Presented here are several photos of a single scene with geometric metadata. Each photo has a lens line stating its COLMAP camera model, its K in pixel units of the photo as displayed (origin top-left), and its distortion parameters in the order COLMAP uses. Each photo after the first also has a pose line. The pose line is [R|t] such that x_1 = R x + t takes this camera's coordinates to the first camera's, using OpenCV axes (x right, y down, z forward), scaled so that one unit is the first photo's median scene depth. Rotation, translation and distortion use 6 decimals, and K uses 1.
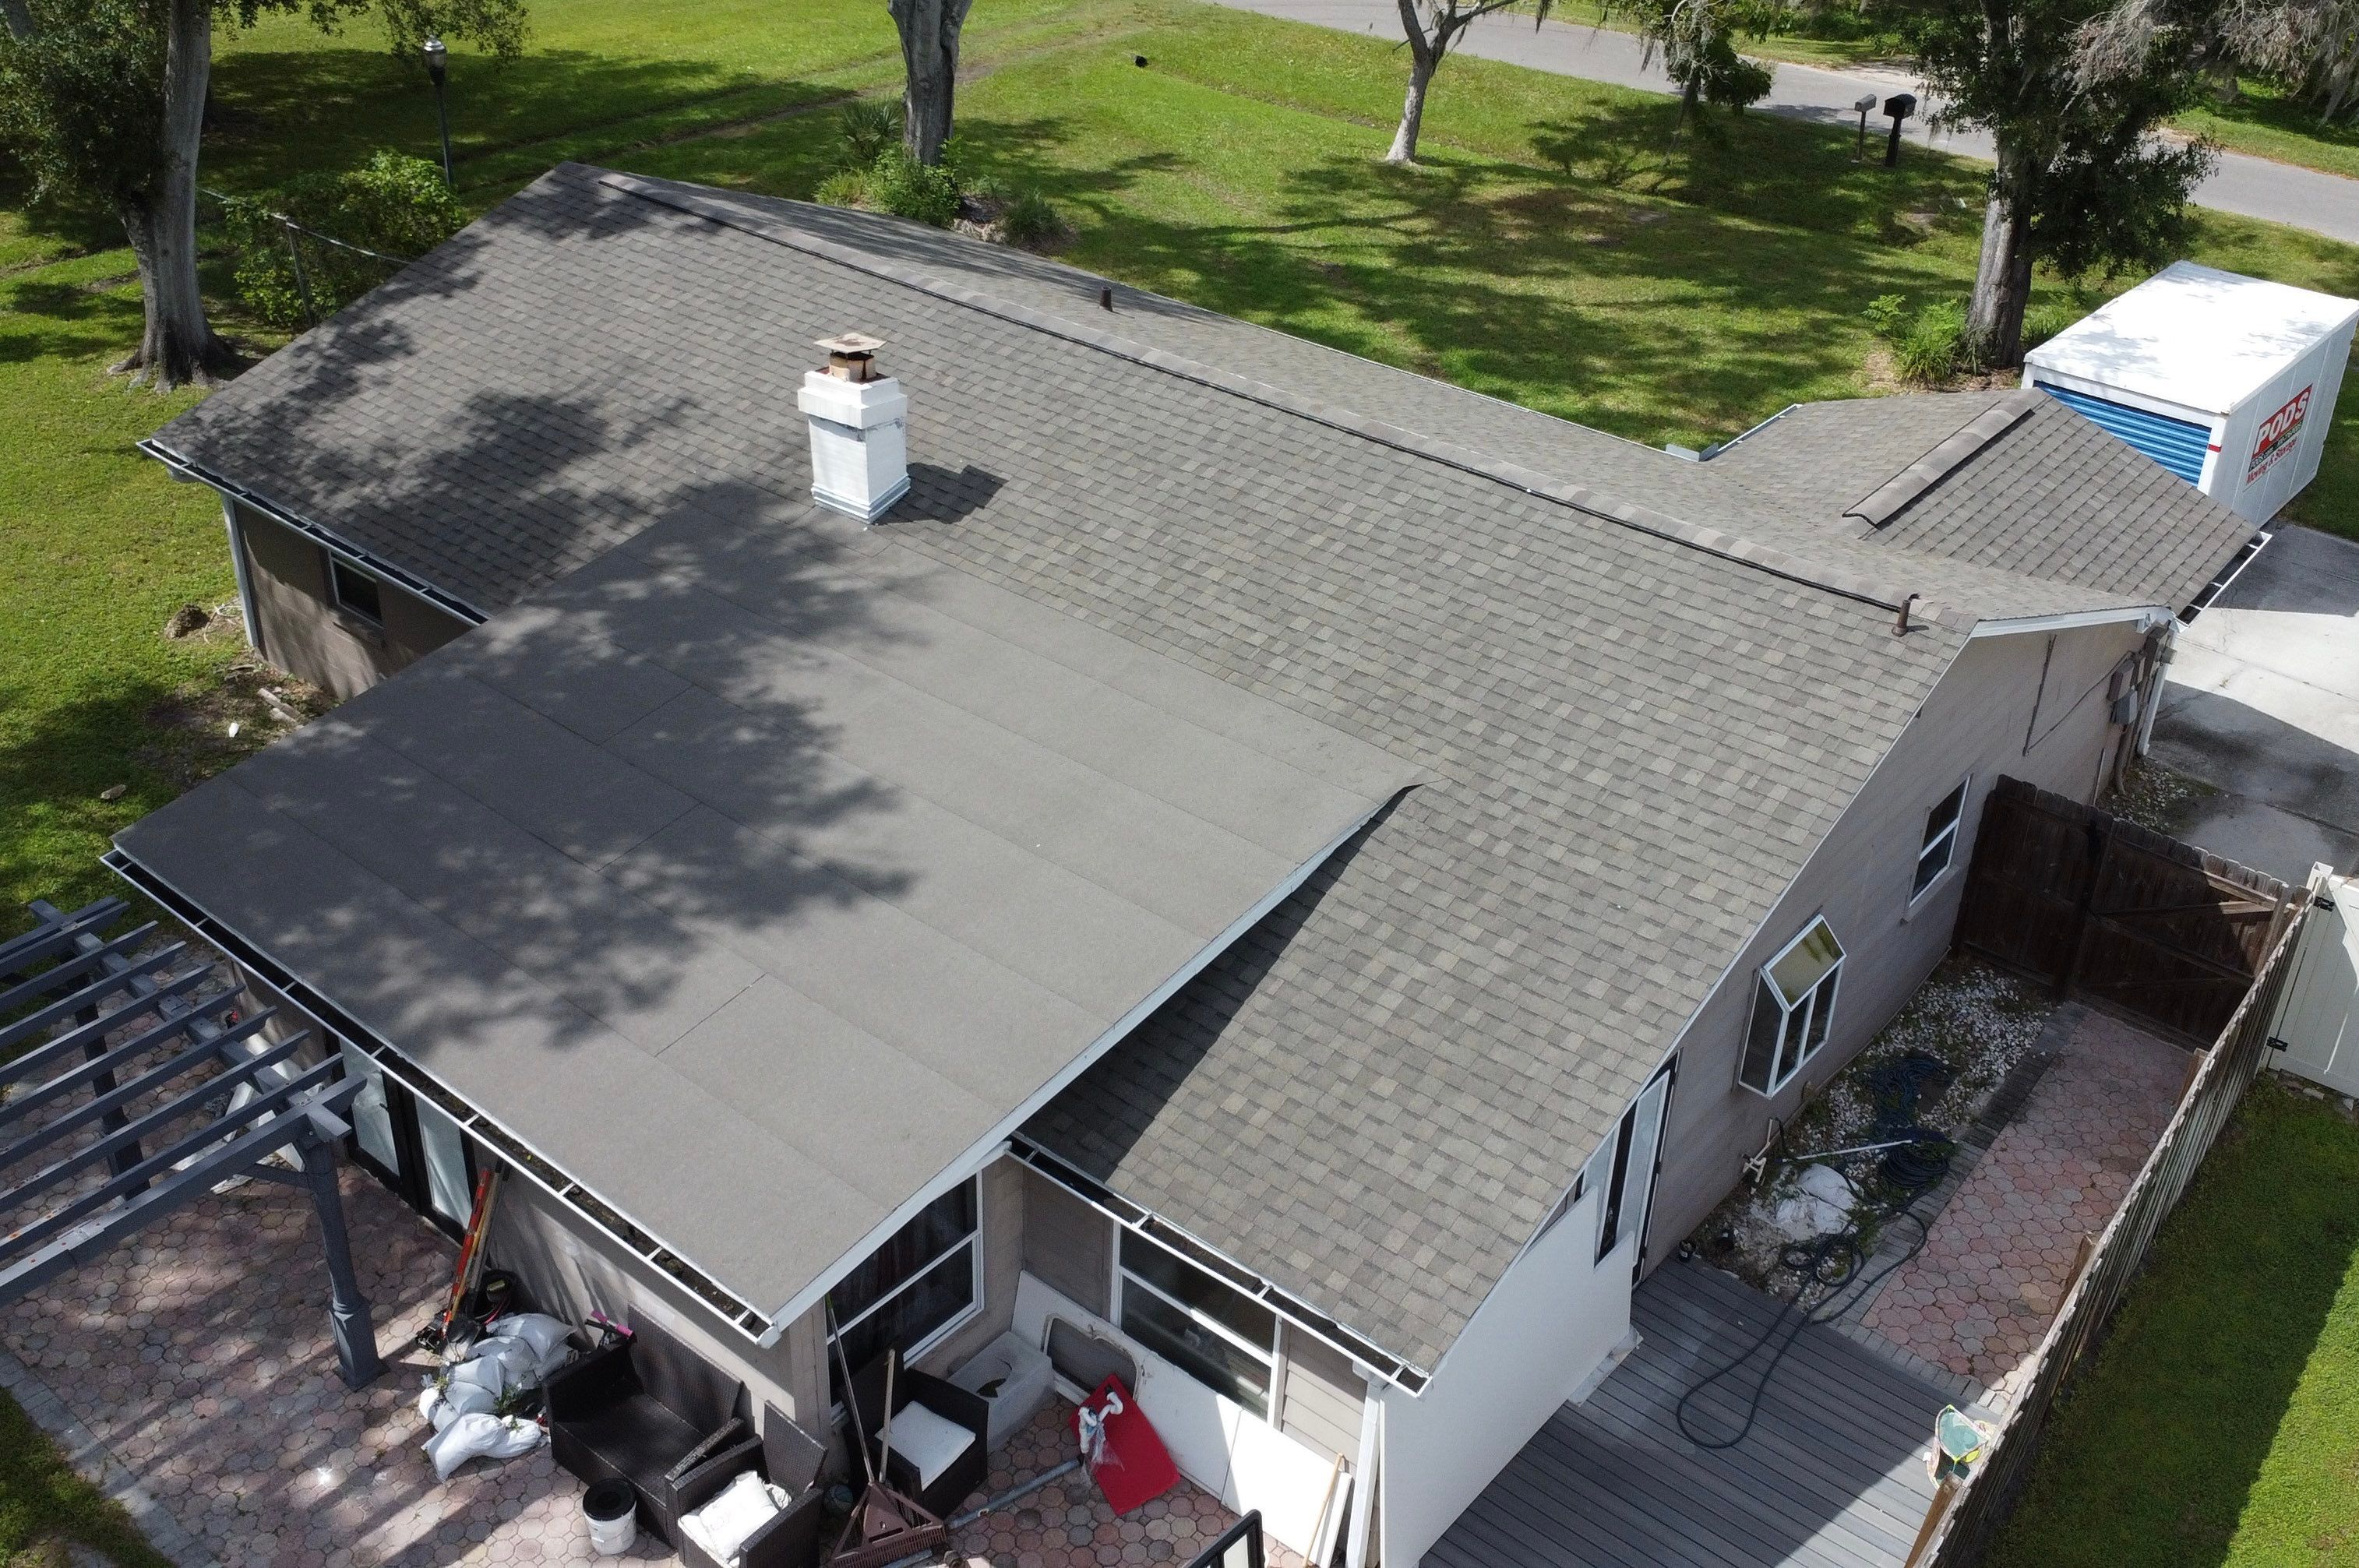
lens RADIAL K [[2217.0, 0, 1181.8], [0, 2217.0, 741.1], [0, 0, 1]] dist [0.000598, -0.009295]
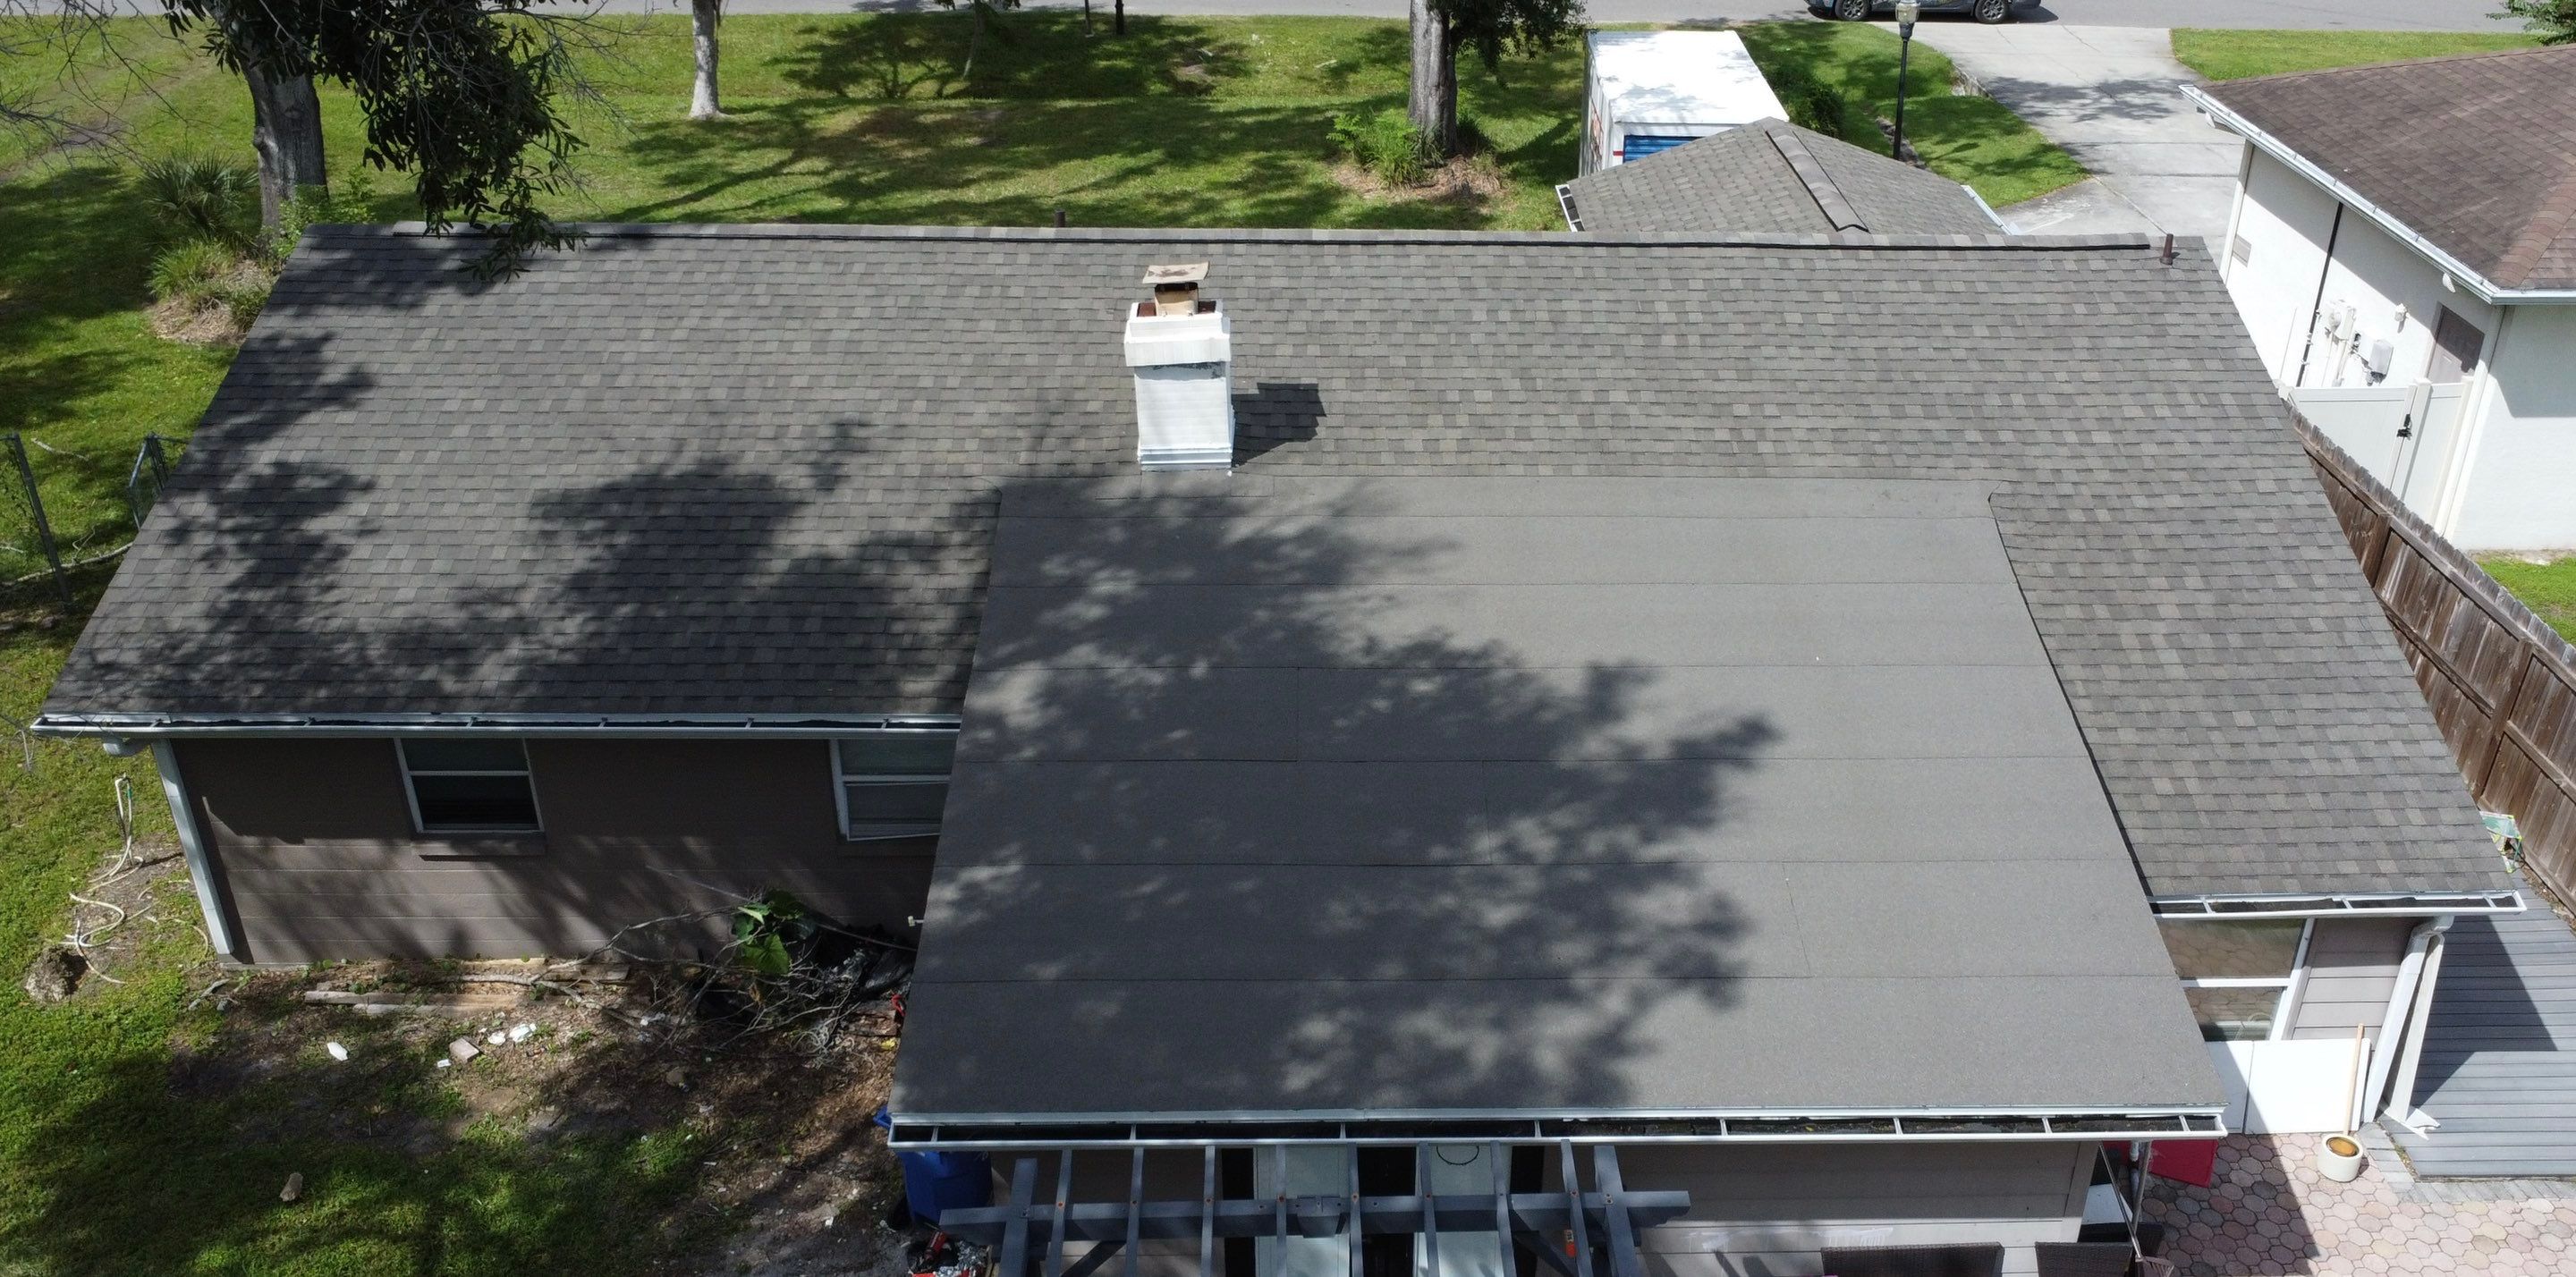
lens RADIAL K [[2119.1, 0, 1368.7], [0, 2119.1, 673.7], [0, 0, 1]] dist [-0.006523, -0.016946]
pose [[0.753289, -0.340371, 0.562764, -0.442792], [0.338563, 0.934269, 0.111880, -0.070651], [-0.563854, 0.106253, 0.819011, 0.202054]]
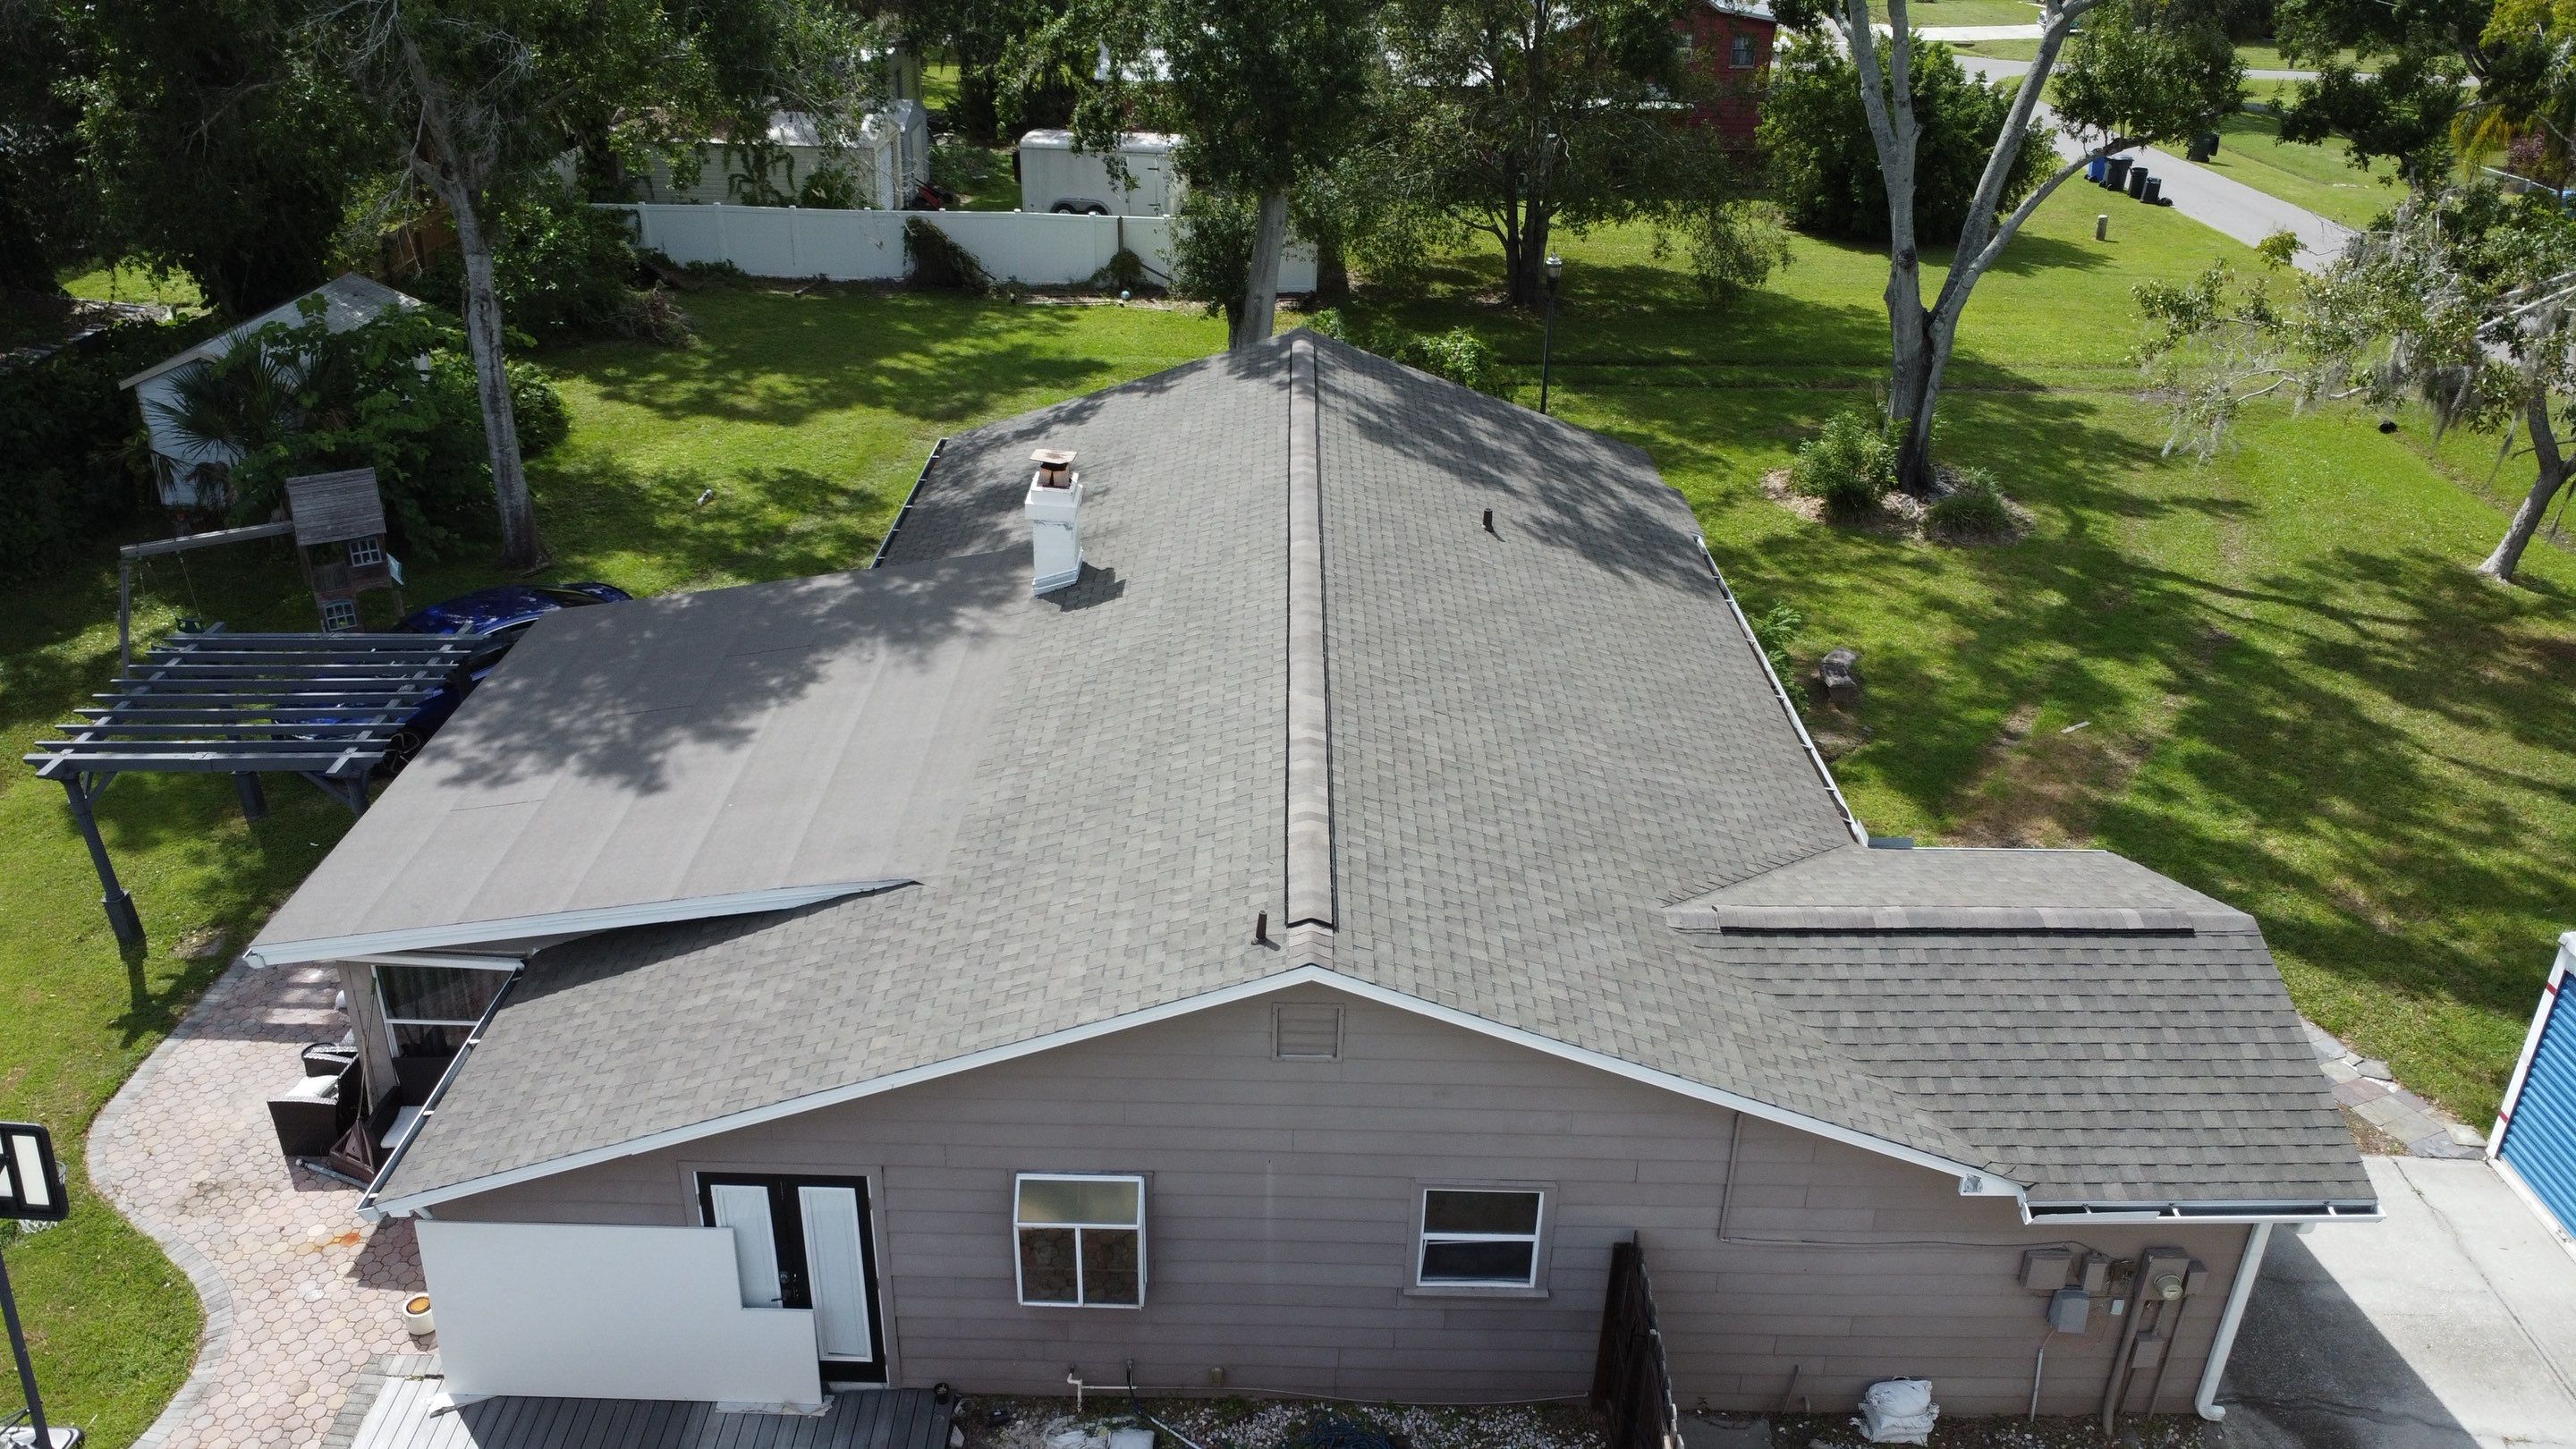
lens RADIAL K [[1864.8, 0, 1288.0], [0, 1864.8, 724.5], [0, 0, 1]] dist [-0.024017, -0.000635]
pose [[0.632532, 0.327998, -0.701655, 0.529941], [-0.386204, 0.918818, 0.081356, -0.125709], [0.671378, 0.219522, 0.707857, 0.255943]]
